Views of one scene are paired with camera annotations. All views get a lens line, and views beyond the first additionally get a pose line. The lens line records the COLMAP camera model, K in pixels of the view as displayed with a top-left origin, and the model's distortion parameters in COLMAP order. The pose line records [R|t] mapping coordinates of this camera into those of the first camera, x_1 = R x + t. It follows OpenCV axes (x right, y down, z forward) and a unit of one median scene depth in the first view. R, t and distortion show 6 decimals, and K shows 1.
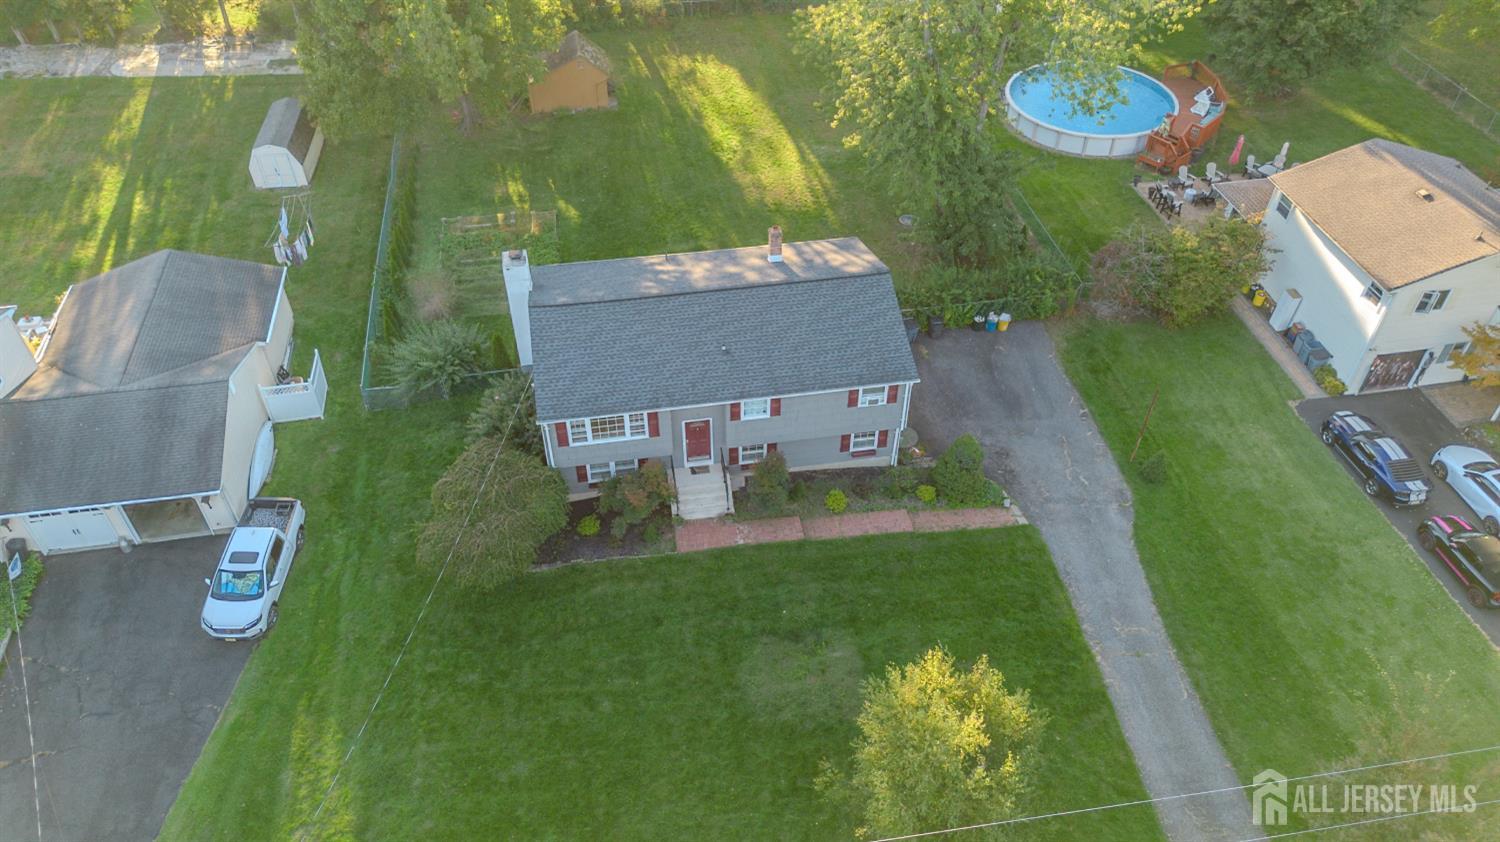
lens RADIAL K [[1059.0, 0, 750.0], [0, 1059.0, 421.0], [0, 0, 1]] dist [0.075965, -0.082148]
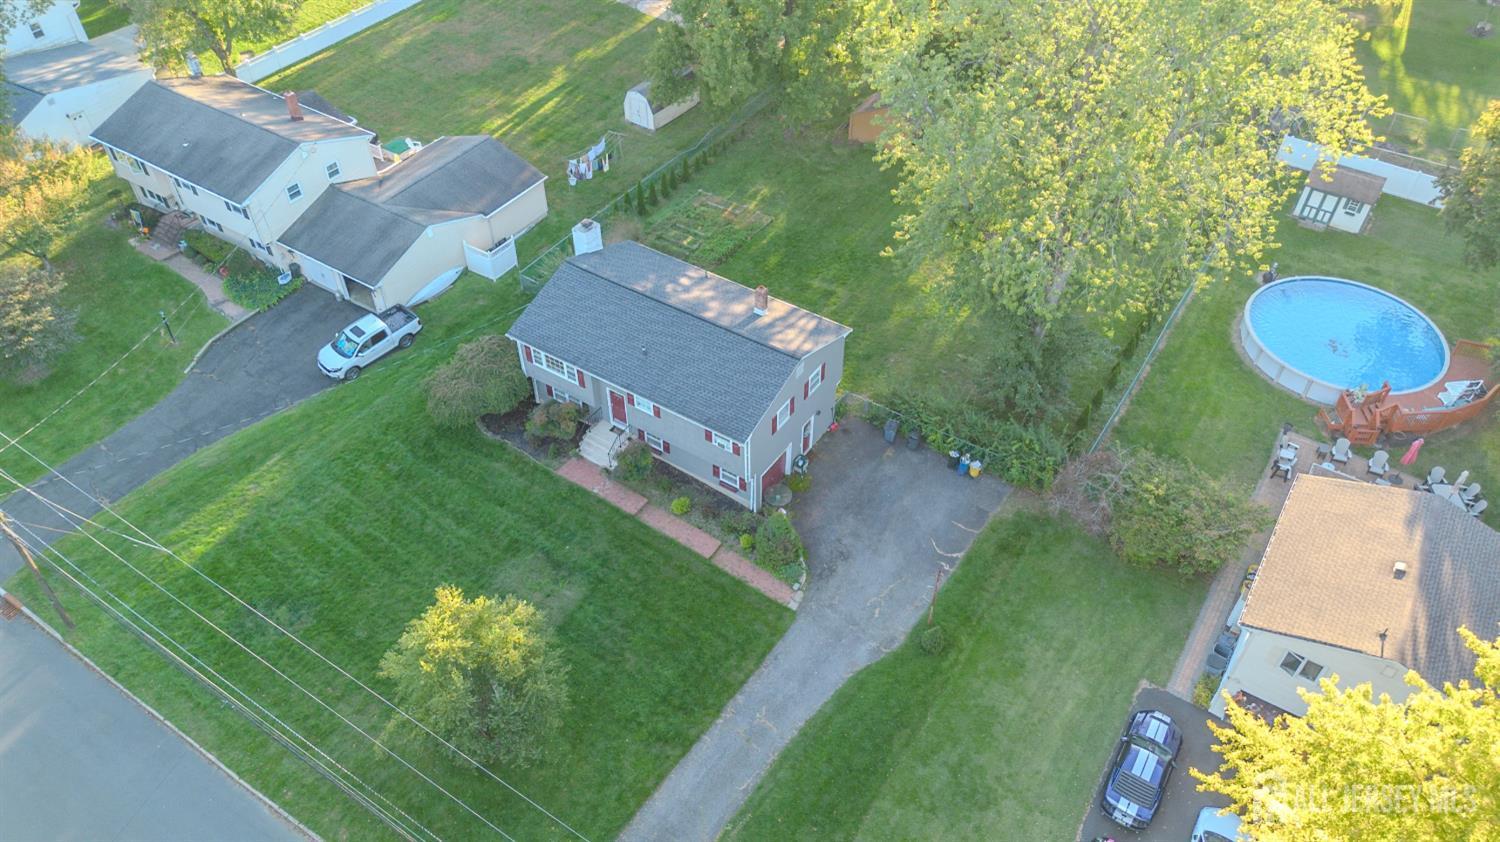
lens RADIAL K [[1059.0, 0, 750.0], [0, 1059.0, 421.0], [0, 0, 1]] dist [0.075965, -0.082148]
pose [[0.731636, 0.470200, -0.493580, 0.660745], [-0.460889, 0.874678, 0.150067, -0.218204], [0.502285, 0.117691, 0.856655, -0.015211]]
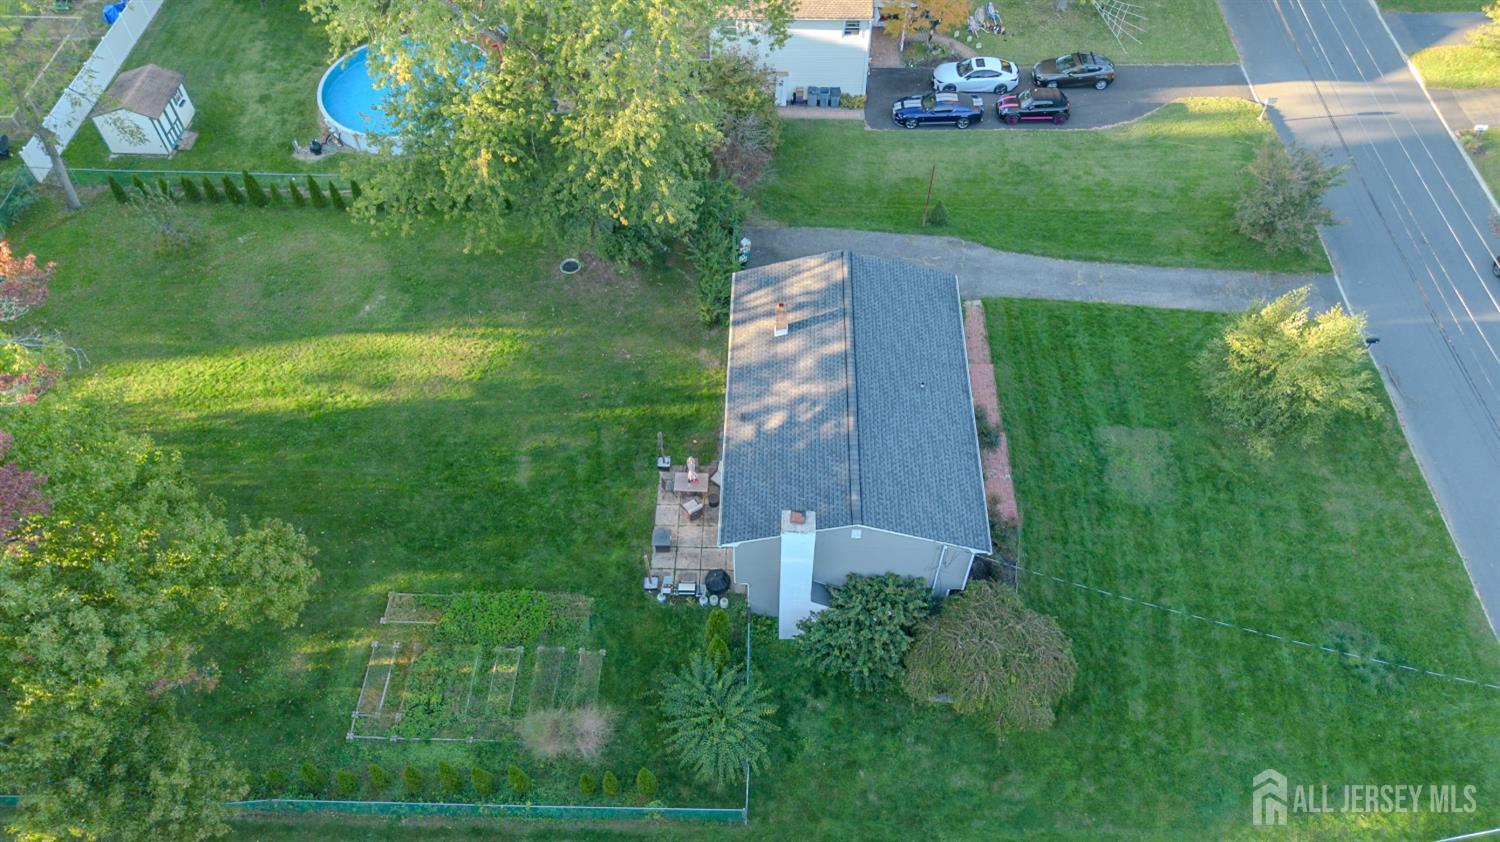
lens RADIAL K [[1059.0, 0, 750.0], [0, 1059.0, 421.0], [0, 0, 1]] dist [0.075965, -0.082148]
pose [[0.196994, -0.778445, 0.596000, -0.645384], [0.669687, 0.550832, 0.498101, -0.622989], [-0.716040, 0.301010, 0.629825, 0.416073]]
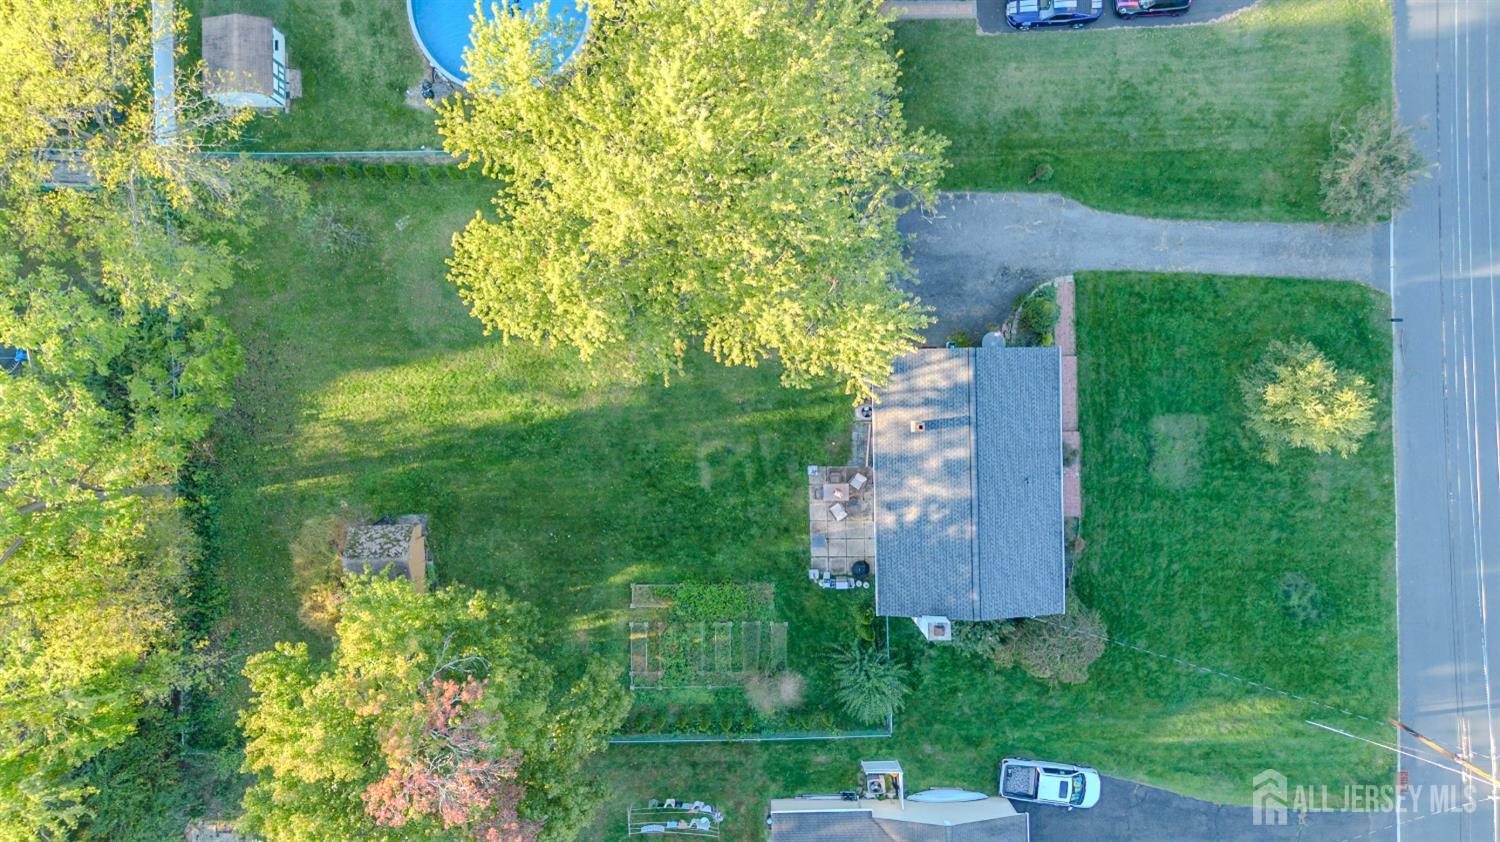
lens RADIAL K [[1059.0, 0, 750.0], [0, 1059.0, 421.0], [0, 0, 1]] dist [0.075965, -0.082148]
pose [[0.149730, -0.988485, -0.021868, 0.027531], [0.670840, 0.085318, 0.736678, -1.215466], [-0.726330, -0.124973, 0.675890, 0.291056]]
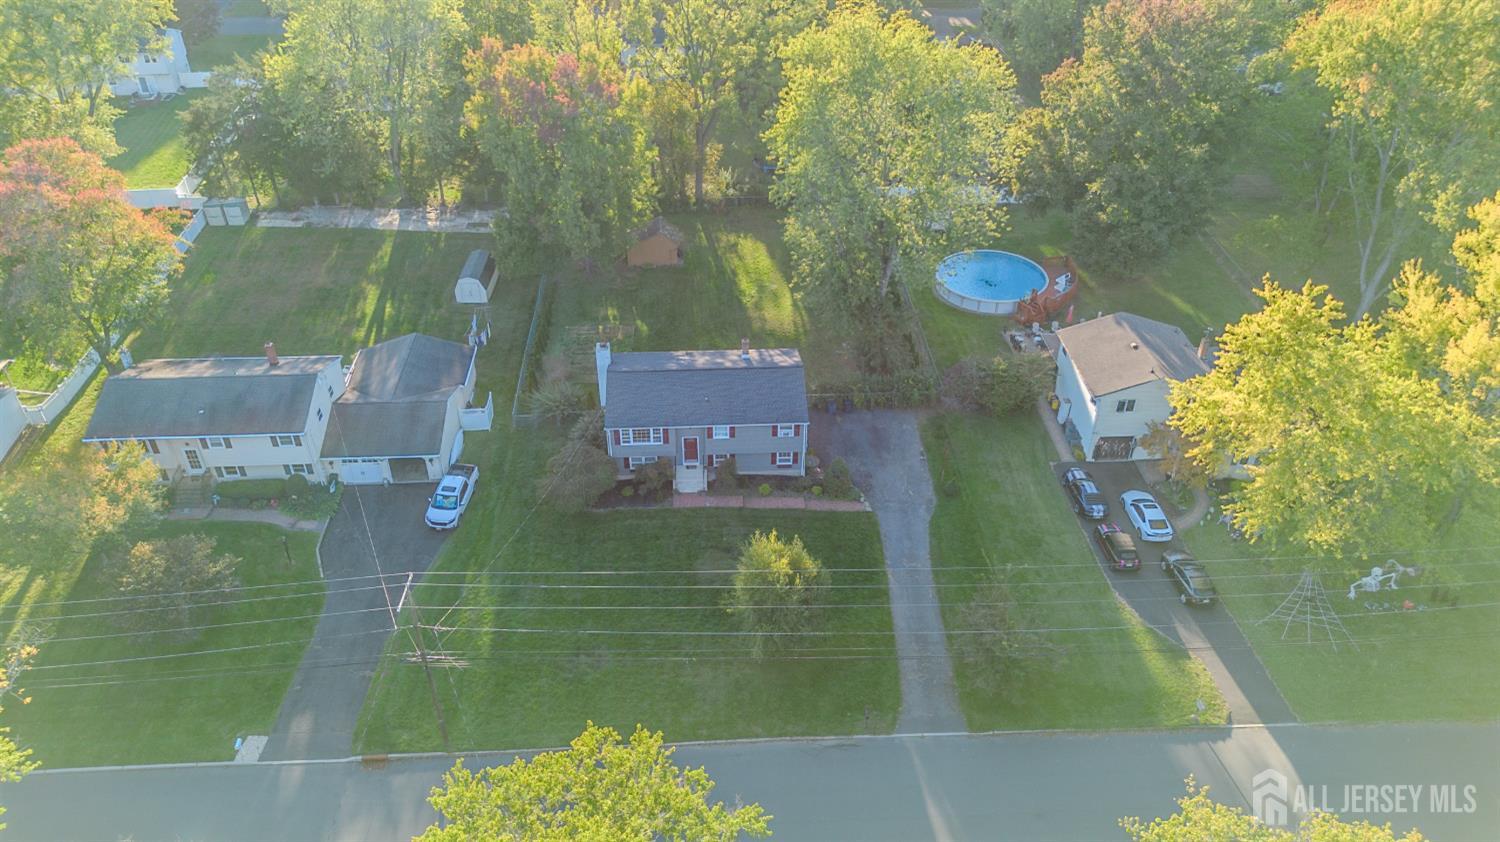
lens RADIAL K [[1059.0, 0, 750.0], [0, 1059.0, 421.0], [0, 0, 1]] dist [0.075965, -0.082148]
pose [[0.993119, 0.067592, -0.095633, 0.209094], [-0.079080, 0.989381, -0.121949, 0.171793], [0.086374, 0.128673, 0.987918, -0.749331]]
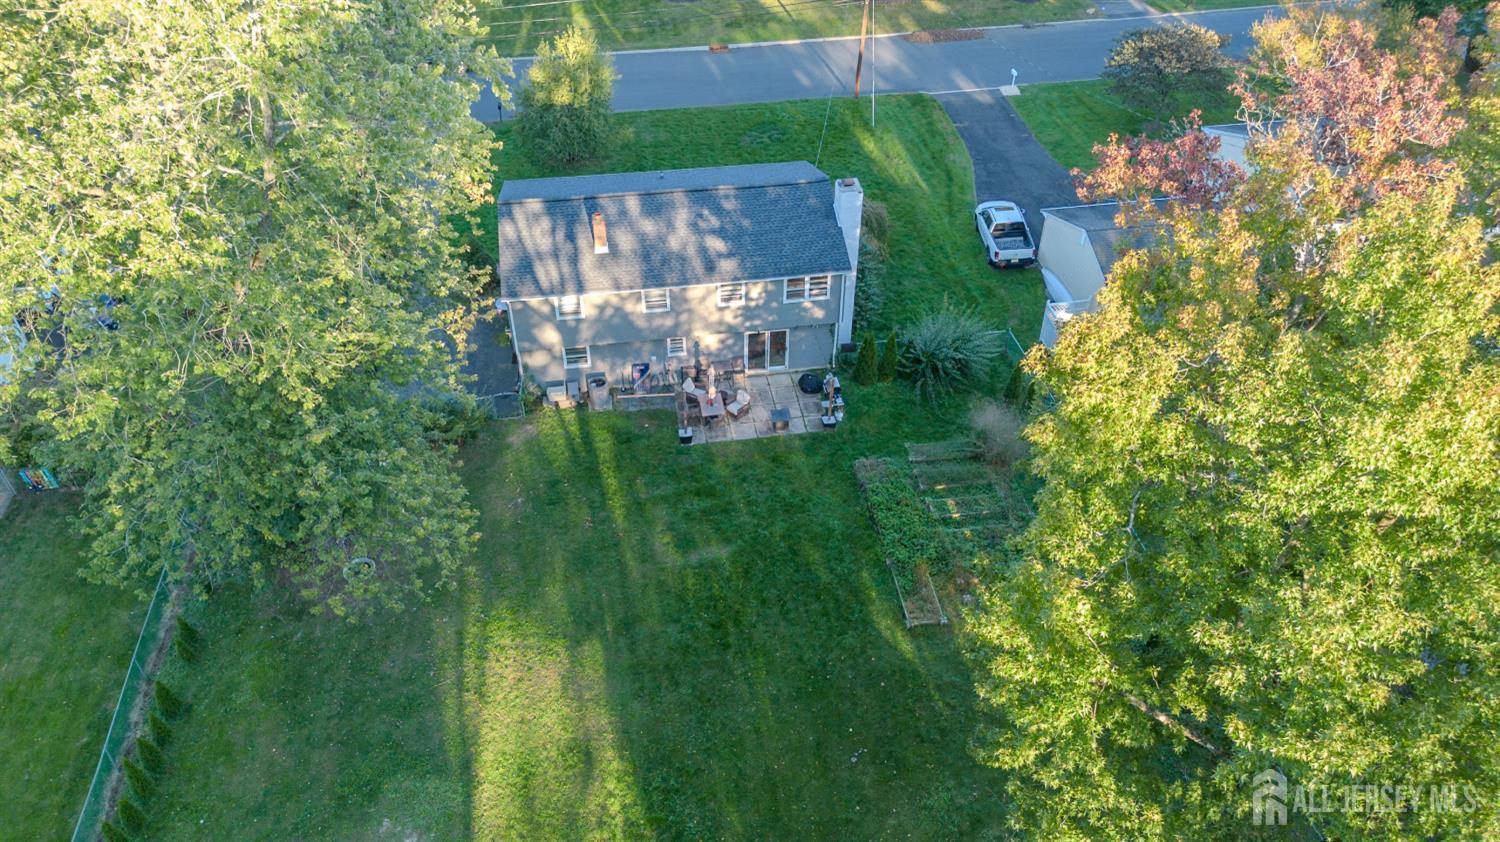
lens RADIAL K [[1059.0, 0, 750.0], [0, 1059.0, 421.0], [0, 0, 1]] dist [0.075965, -0.082148]
pose [[-0.999927, -0.011693, 0.003159, -0.117960], [0.001637, 0.127916, 0.991784, -1.105554], [-0.012001, 0.991716, -0.127888, 1.283421]]
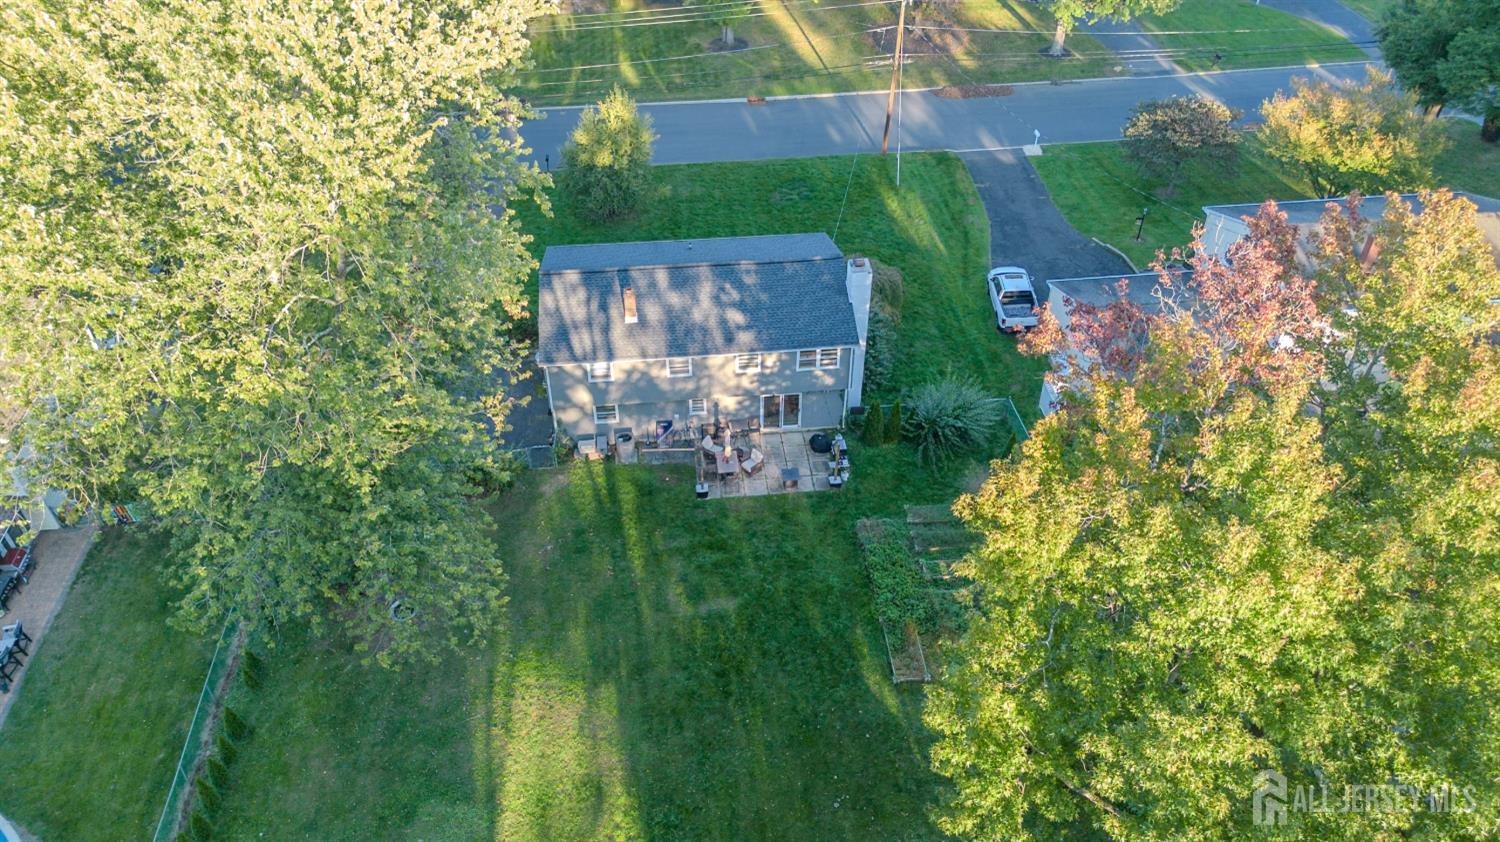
lens RADIAL K [[1059.0, 0, 750.0], [0, 1059.0, 421.0], [0, 0, 1]] dist [0.075965, -0.082148]
pose [[-0.998122, -0.043358, 0.043272, -0.147051], [0.037375, 0.128631, 0.990988, -1.199359], [-0.048534, 0.990744, -0.126769, 1.234587]]
